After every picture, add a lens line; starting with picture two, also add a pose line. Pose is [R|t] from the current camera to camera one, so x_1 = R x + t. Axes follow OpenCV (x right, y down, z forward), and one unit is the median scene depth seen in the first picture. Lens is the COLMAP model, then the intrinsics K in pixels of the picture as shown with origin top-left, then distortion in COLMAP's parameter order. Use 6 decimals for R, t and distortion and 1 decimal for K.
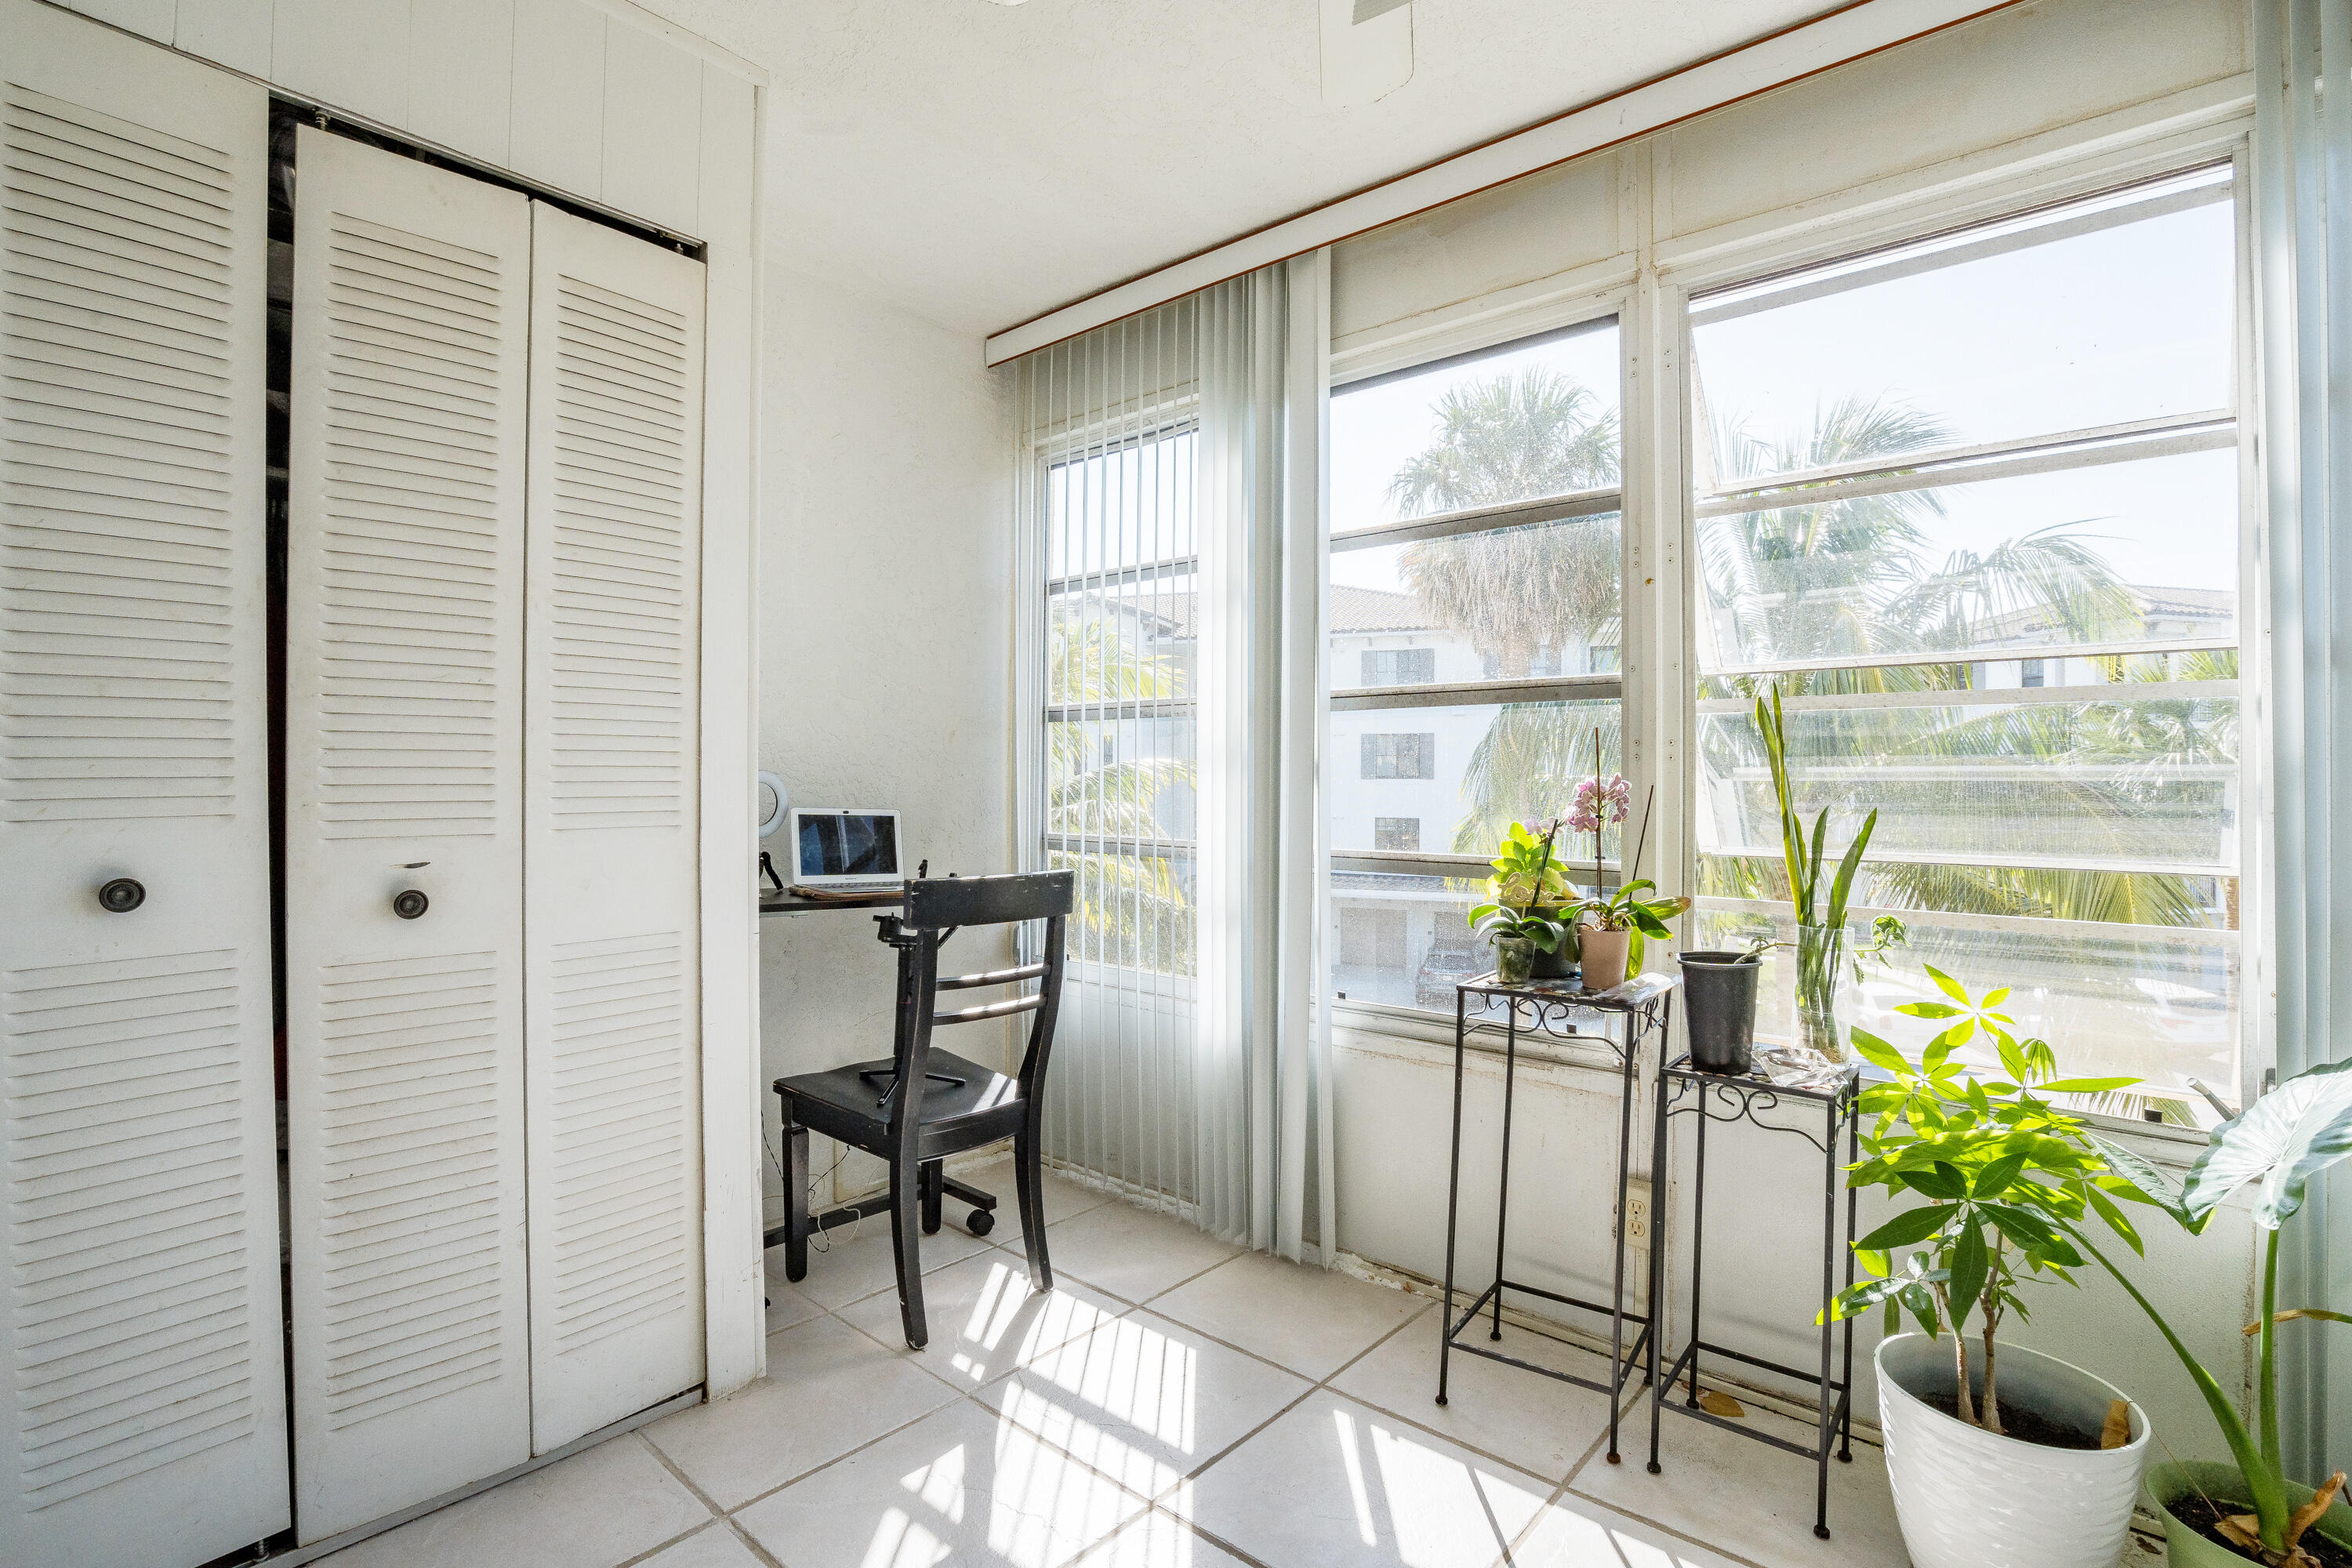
lens RADIAL K [[1076.6, 0, 1178.0], [0, 1076.6, 781.0], [0, 0, 1]] dist [-0.003287, 0.001515]
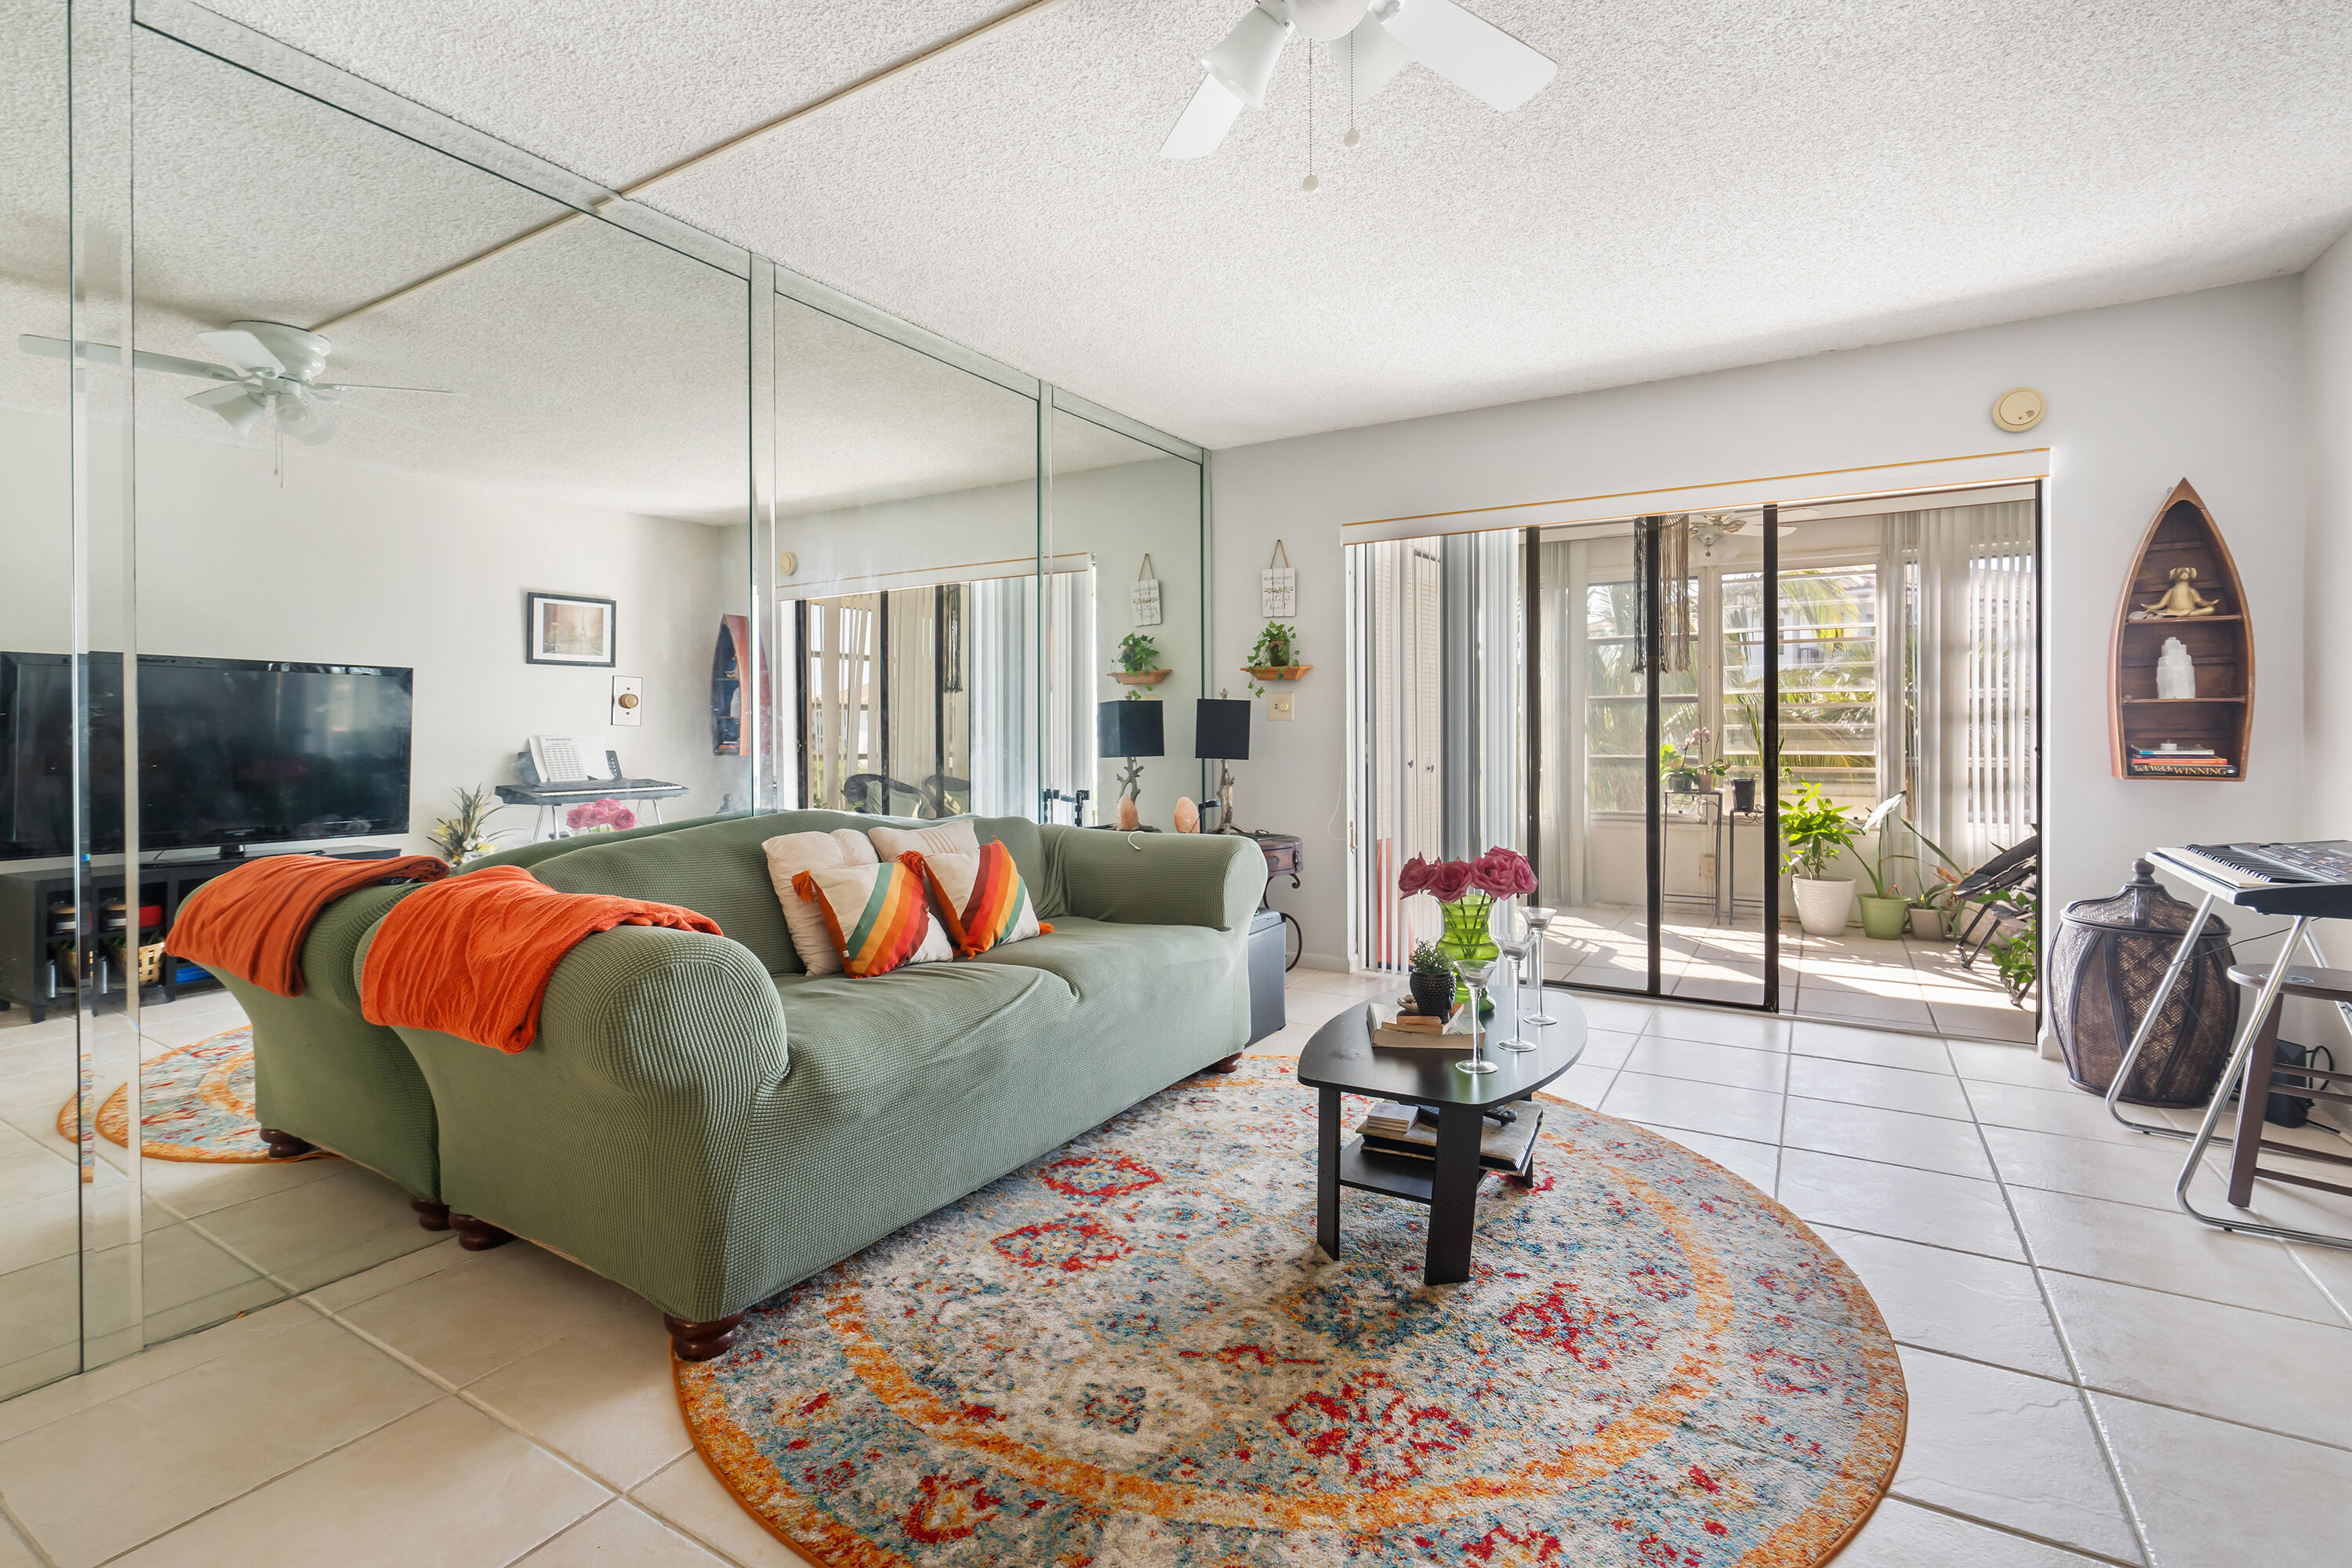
lens RADIAL K [[1076.6, 0, 1155.3], [0, 1076.6, 733.9], [0, 0, 1]] dist [-0.003287, 0.001515]
pose [[0.988062, -0.001826, 0.154044, -2.051581], [-0.001419, 0.999780, 0.020949, -0.060303], [-0.154048, -0.020918, 0.987842, -2.295321]]
